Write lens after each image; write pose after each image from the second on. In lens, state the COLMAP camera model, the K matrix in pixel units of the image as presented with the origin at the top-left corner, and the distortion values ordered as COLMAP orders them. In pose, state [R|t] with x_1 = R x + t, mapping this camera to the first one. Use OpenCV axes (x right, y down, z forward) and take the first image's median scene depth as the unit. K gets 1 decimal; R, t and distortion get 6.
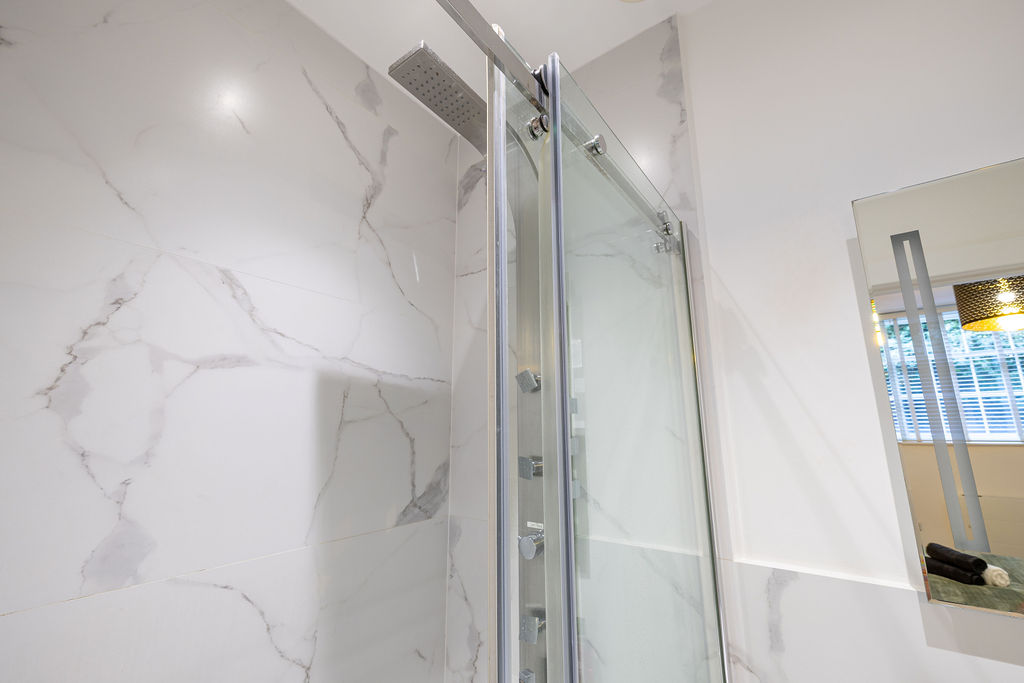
lens RADIAL K [[427.2, 0, 512.2], [0, 427.2, 342.8], [0, 0, 1]] dist [-0.004110, 0.000132]
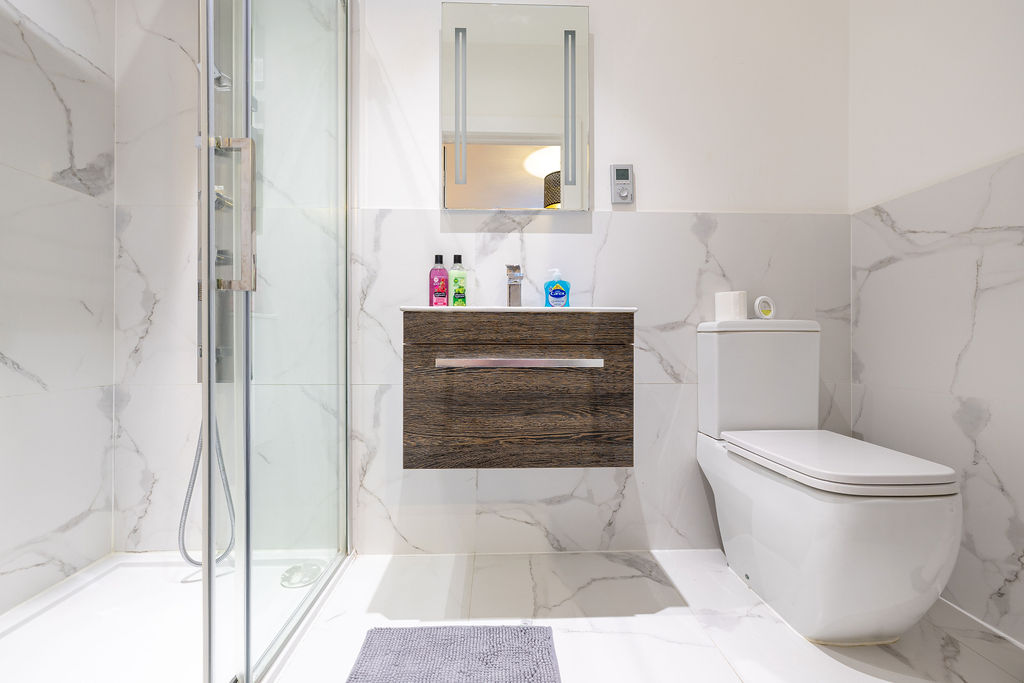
lens RADIAL K [[427.2, 0, 505.9], [0, 427.2, 345.0], [0, 0, 1]] dist [-0.004110, 0.000132]
pose [[0.776207, 0.005658, 0.630453, -0.069659], [-0.135934, 0.977943, 0.158585, 0.532829], [-0.615650, -0.208794, 0.759855, -0.573785]]
